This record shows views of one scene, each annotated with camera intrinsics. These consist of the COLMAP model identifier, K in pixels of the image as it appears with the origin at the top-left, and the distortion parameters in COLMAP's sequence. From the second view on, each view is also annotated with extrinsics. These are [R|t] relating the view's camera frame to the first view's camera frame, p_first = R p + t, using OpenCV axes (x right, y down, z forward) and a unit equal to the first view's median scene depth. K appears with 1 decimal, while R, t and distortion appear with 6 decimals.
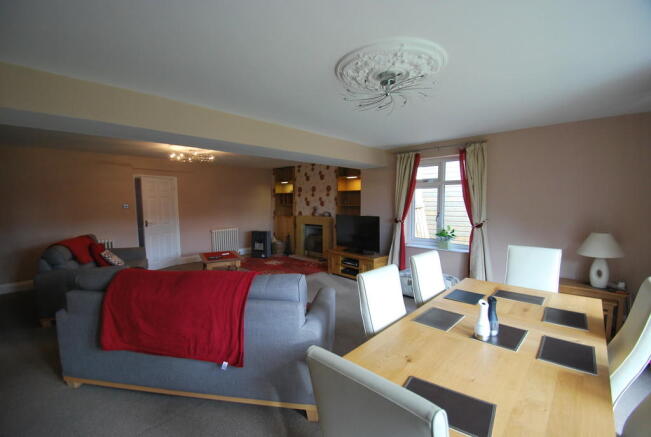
lens RADIAL K [[280.0, 0, 326.2], [0, 280.0, 228.0], [0, 0, 1]] dist [-0.003216, -0.000484]
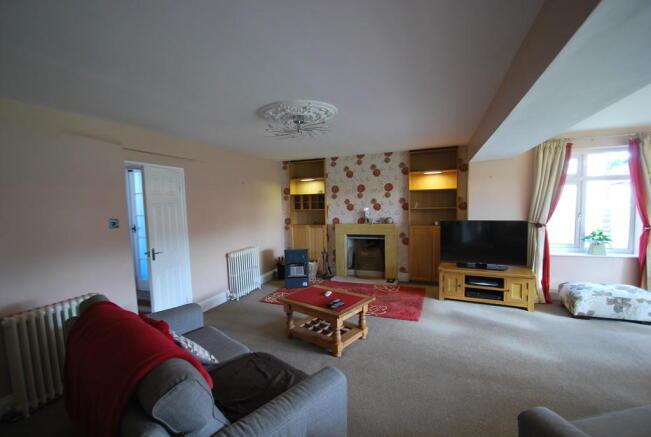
lens RADIAL K [[280.0, 0, 326.2], [0, 280.0, 228.0], [0, 0, 1]] dist [-0.003216, -0.000484]
pose [[0.920503, -0.050105, 0.387508, -0.430926], [0.056901, 0.998361, -0.006076, -0.031730], [-0.386569, 0.027643, 0.921846, 0.334510]]
